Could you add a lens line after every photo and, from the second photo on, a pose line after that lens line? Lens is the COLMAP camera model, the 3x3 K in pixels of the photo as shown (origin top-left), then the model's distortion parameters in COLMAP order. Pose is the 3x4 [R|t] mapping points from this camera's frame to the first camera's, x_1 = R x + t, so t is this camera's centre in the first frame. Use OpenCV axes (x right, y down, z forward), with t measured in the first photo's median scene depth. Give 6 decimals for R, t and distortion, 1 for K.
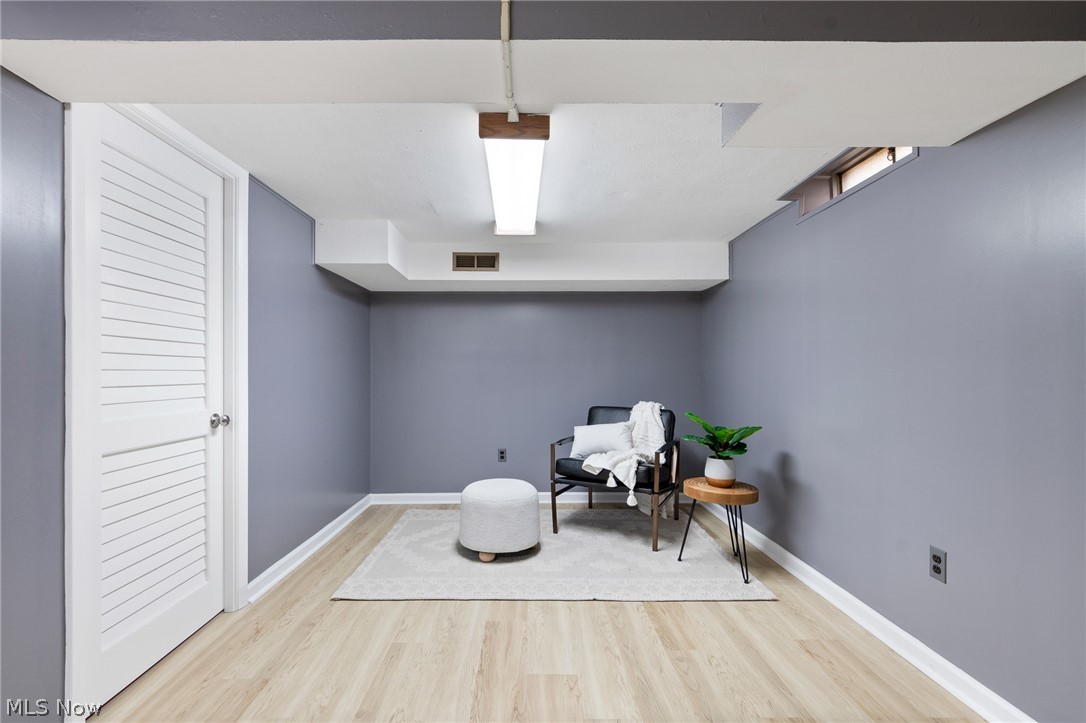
lens RADIAL K [[480.3, 0, 530.1], [0, 480.3, 367.6], [0, 0, 1]] dist [0.000073, 0.000171]
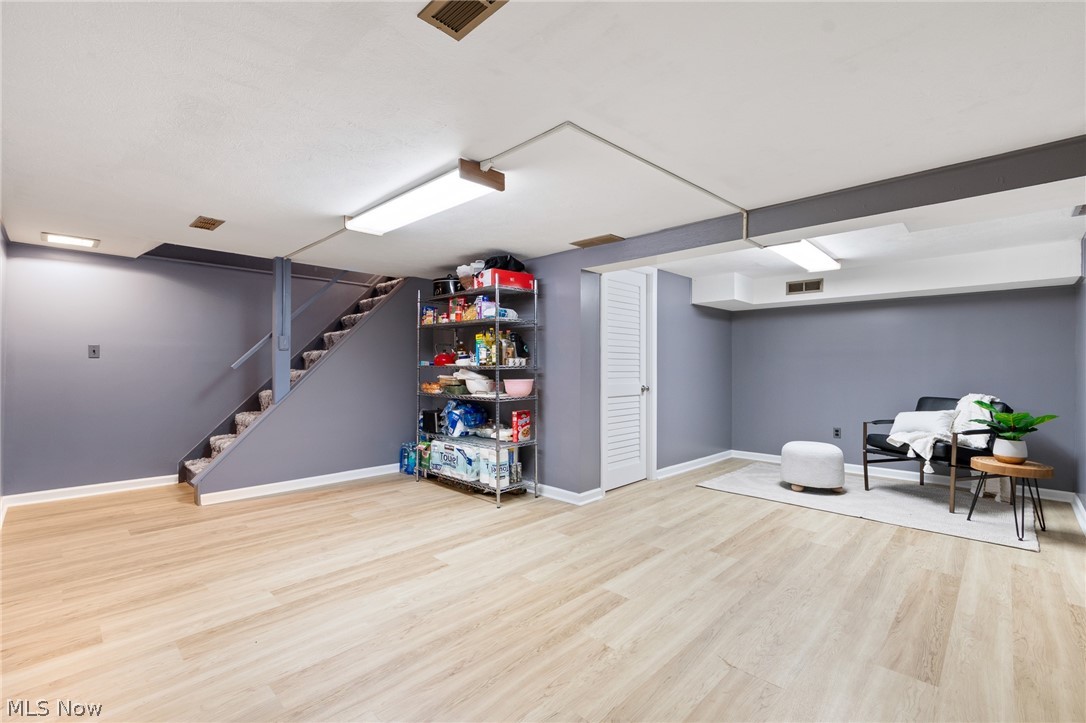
lens RADIAL K [[480.3, 0, 530.1], [0, 480.3, 367.6], [0, 0, 1]] dist [0.000073, 0.000171]
pose [[0.703303, 0.006372, -0.710862, 0.371895], [0.002365, 0.999933, 0.011304, -0.006436], [0.710887, -0.009631, 0.703241, -0.627635]]
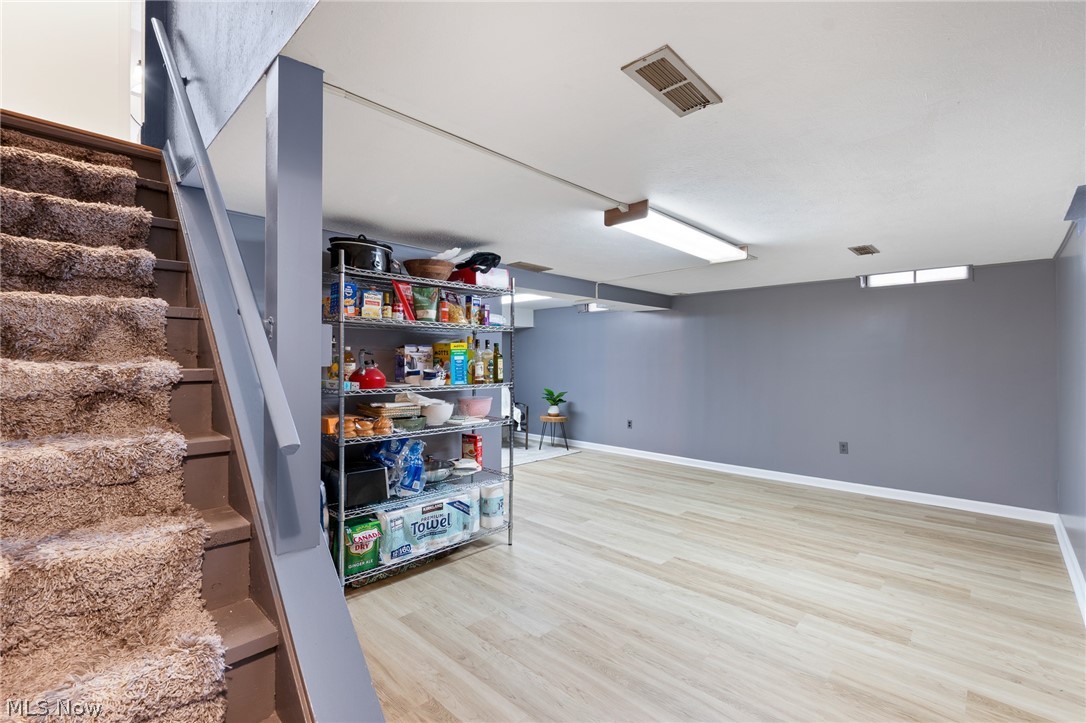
lens RADIAL K [[480.3, 0, 530.1], [0, 480.3, 367.6], [0, 0, 1]] dist [0.000073, 0.000171]
pose [[0.704442, -0.010209, 0.709688, -1.344386], [-0.009099, 0.999684, 0.023412, -0.061824], [-0.709703, -0.022950, 0.704127, -0.611835]]
